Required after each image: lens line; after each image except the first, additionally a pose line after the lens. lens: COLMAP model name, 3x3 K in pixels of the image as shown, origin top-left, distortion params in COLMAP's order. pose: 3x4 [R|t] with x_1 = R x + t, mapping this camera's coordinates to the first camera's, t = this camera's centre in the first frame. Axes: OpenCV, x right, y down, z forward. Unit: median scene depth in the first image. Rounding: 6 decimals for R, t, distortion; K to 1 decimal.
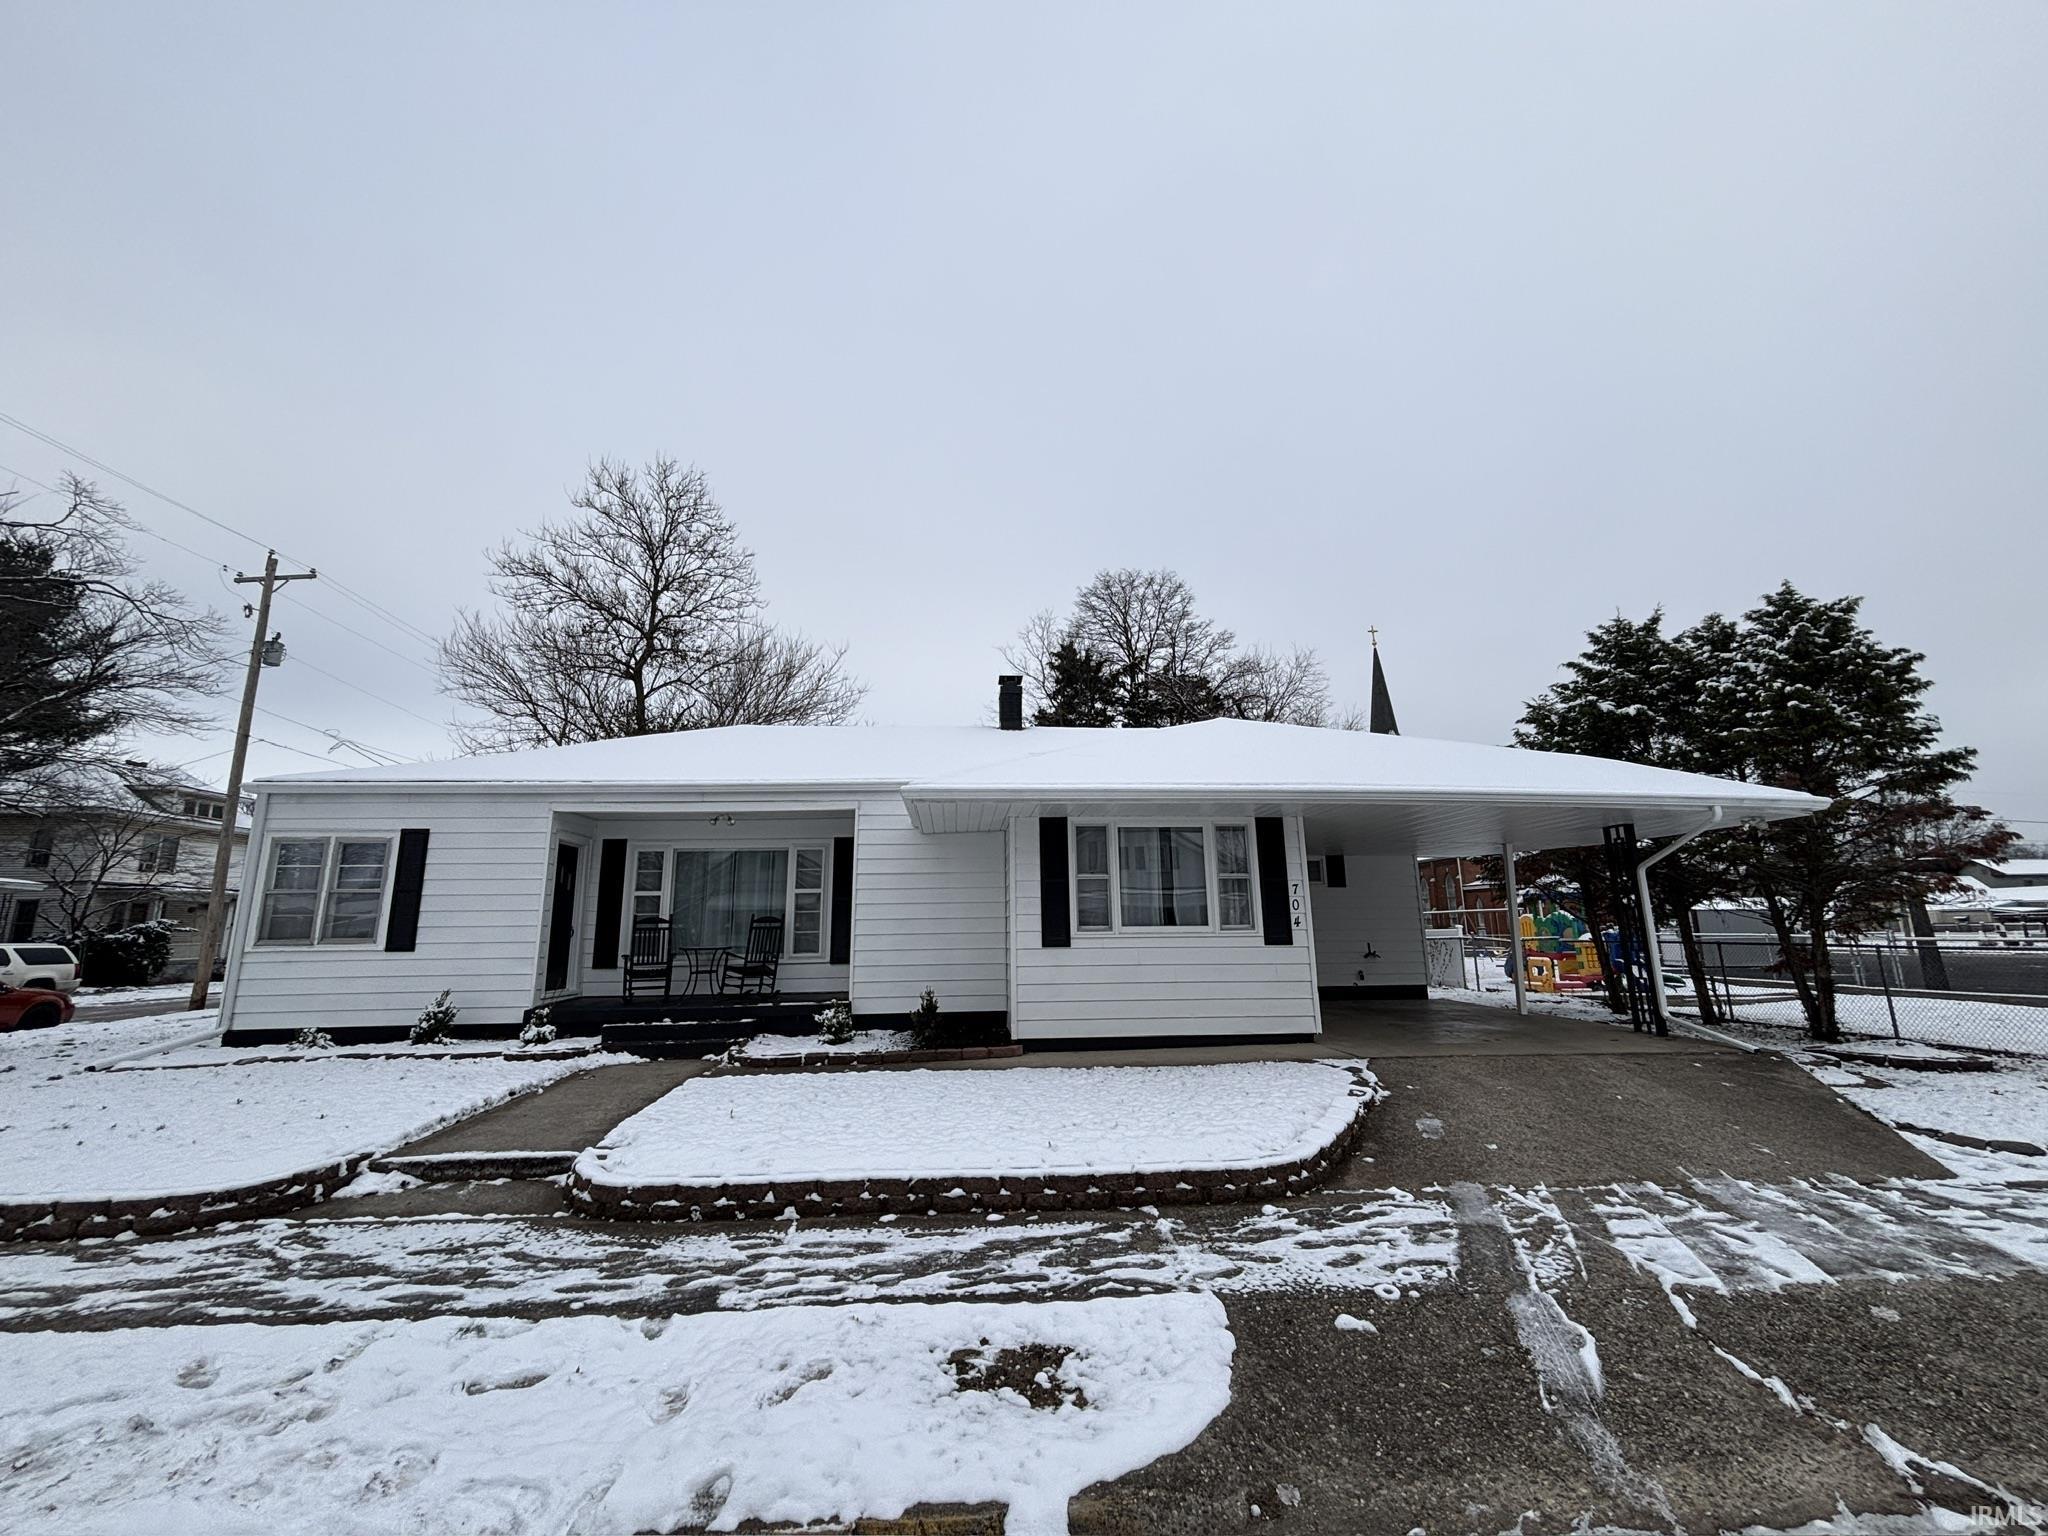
lens RADIAL K [[828.0, 0, 1019.7], [0, 828.0, 770.8], [0, 0, 1]] dist [-0.000884, 0.000606]
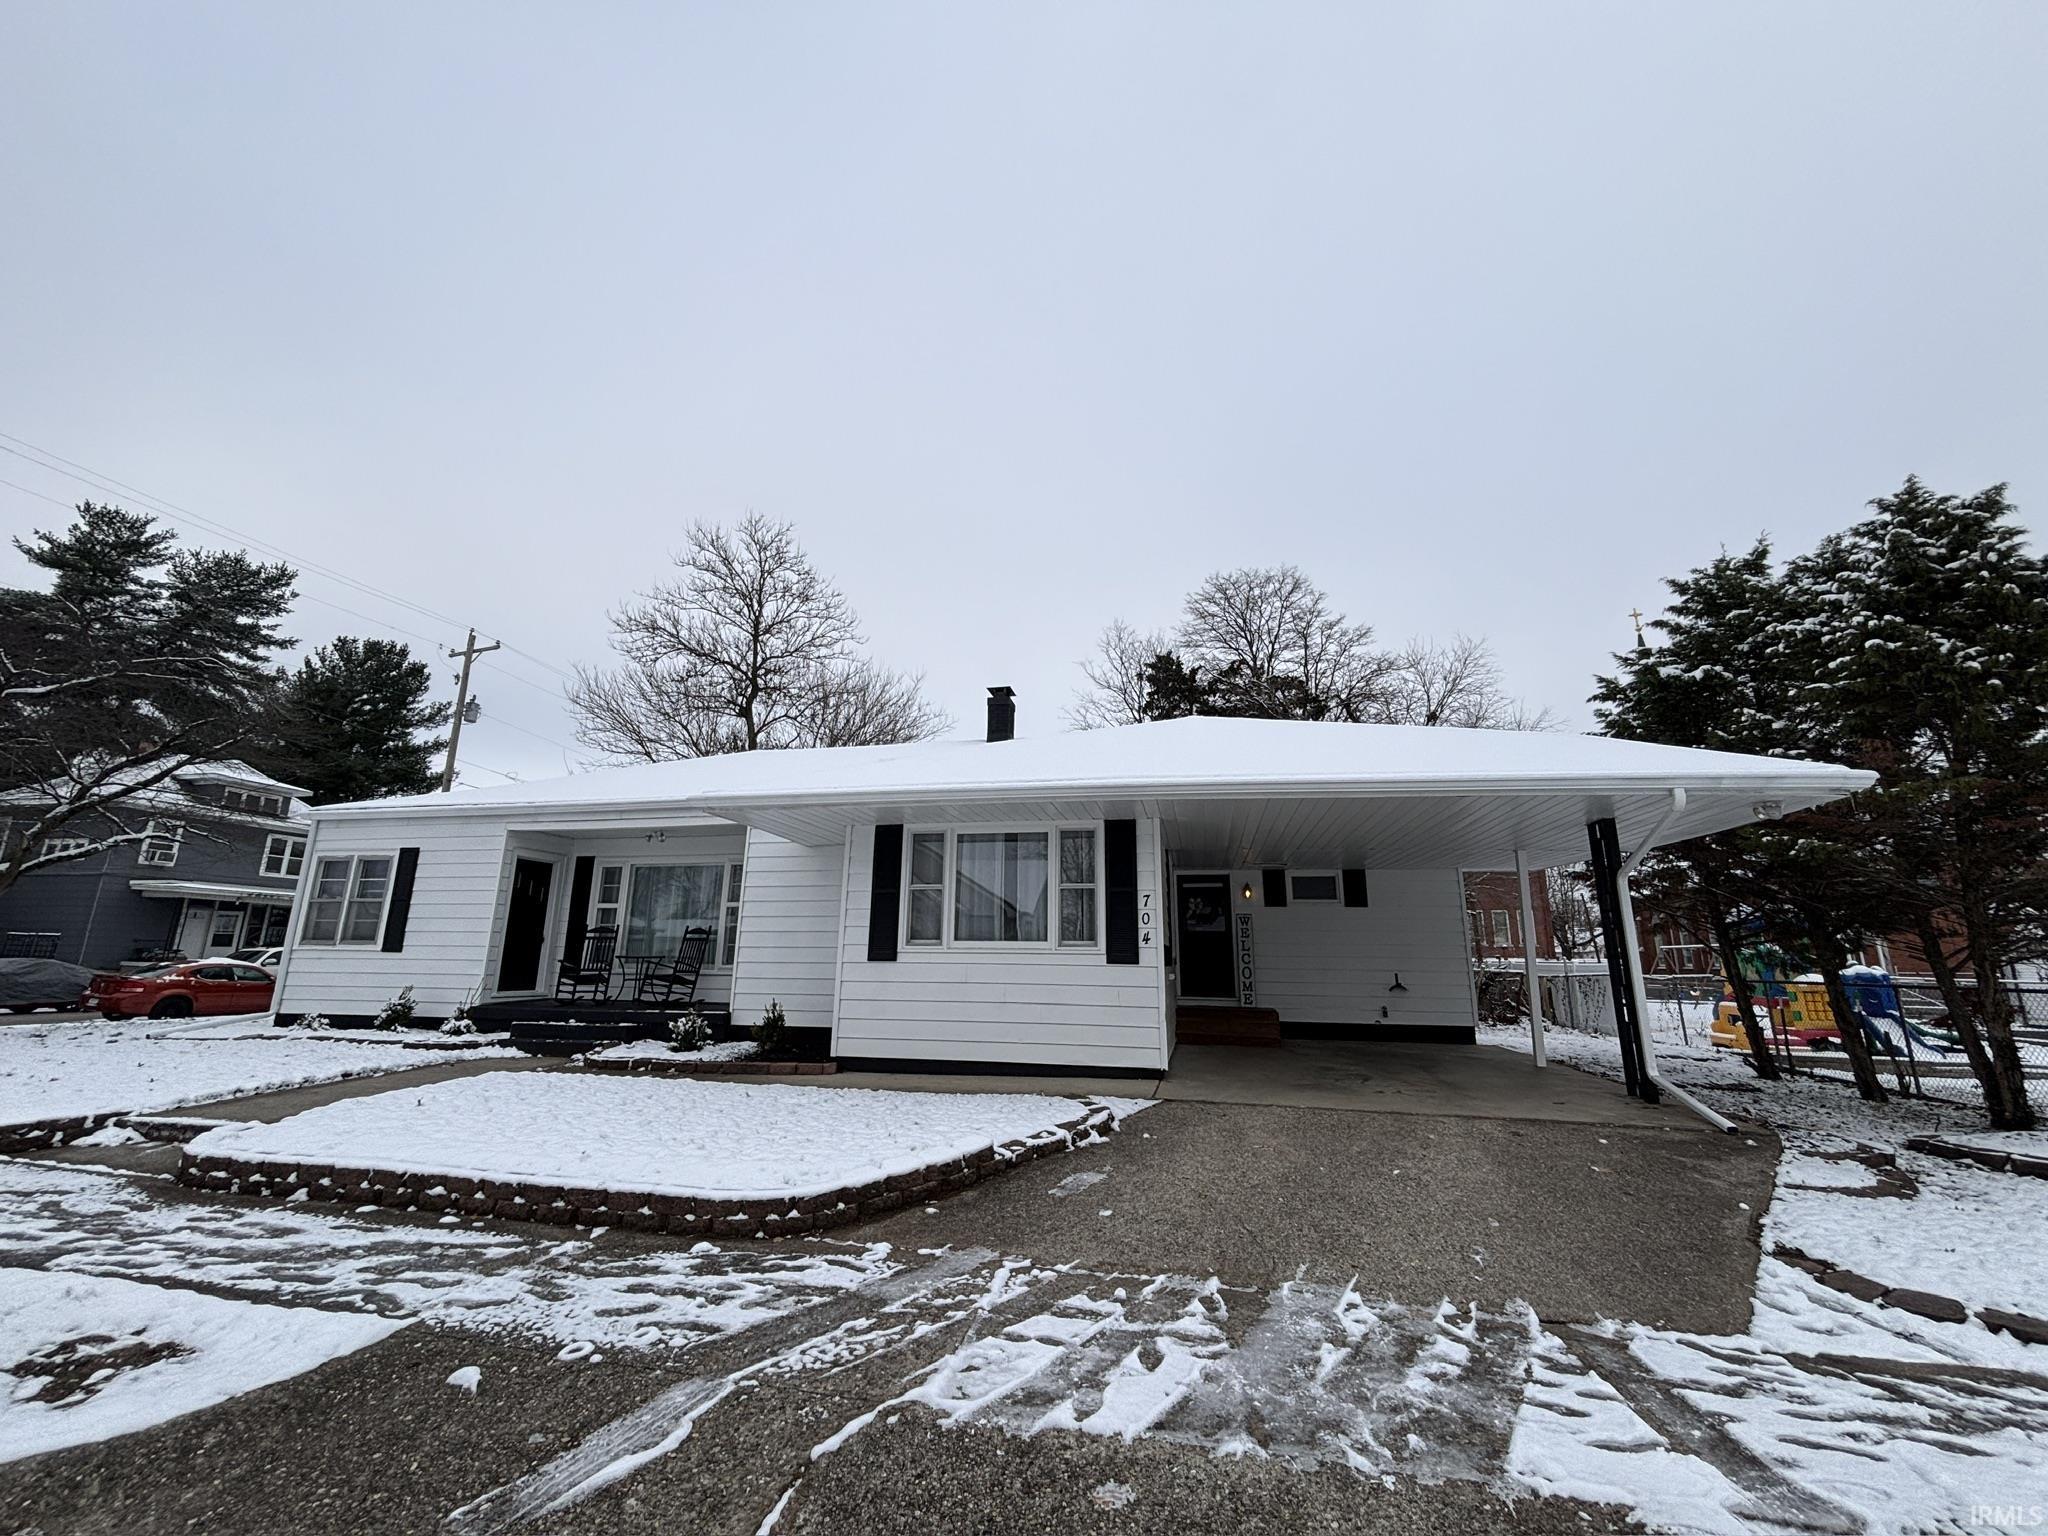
lens RADIAL K [[828.0, 0, 1019.7], [0, 828.0, 770.8], [0, 0, 1]] dist [-0.000884, 0.000606]
pose [[0.958315, -0.040564, -0.282821, 0.473531], [0.031057, 0.998794, -0.038017, 0.035564], [0.284022, 0.027649, 0.958419, 0.126193]]
